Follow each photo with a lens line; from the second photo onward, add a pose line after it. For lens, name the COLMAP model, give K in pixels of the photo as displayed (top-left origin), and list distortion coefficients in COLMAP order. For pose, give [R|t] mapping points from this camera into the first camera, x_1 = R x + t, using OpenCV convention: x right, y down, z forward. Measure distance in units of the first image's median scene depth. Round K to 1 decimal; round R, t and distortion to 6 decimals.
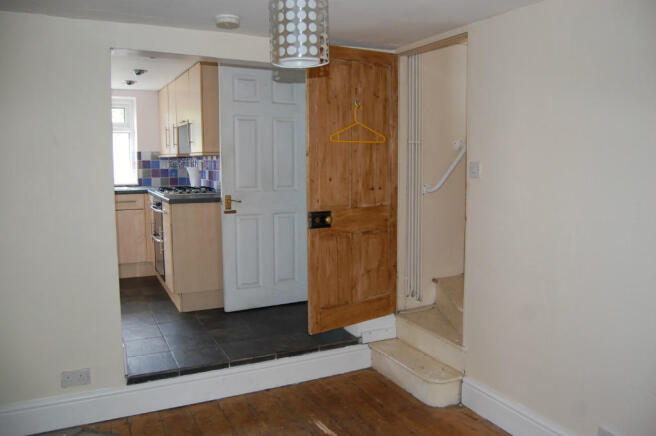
lens RADIAL K [[510.8, 0, 328.0], [0, 510.8, 218.0], [0, 0, 1]] dist [-0.032808, -0.000142]
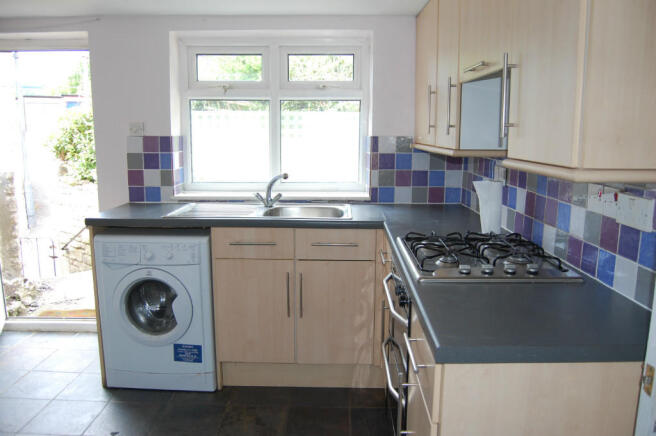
lens RADIAL K [[510.8, 0, 328.0], [0, 510.8, 218.0], [0, 0, 1]] dist [-0.032808, -0.000142]
pose [[0.888567, 0.082740, -0.451224, -0.173350], [-0.051067, 0.995327, 0.081949, -0.087967], [0.455896, -0.049774, 0.888640, 0.514293]]
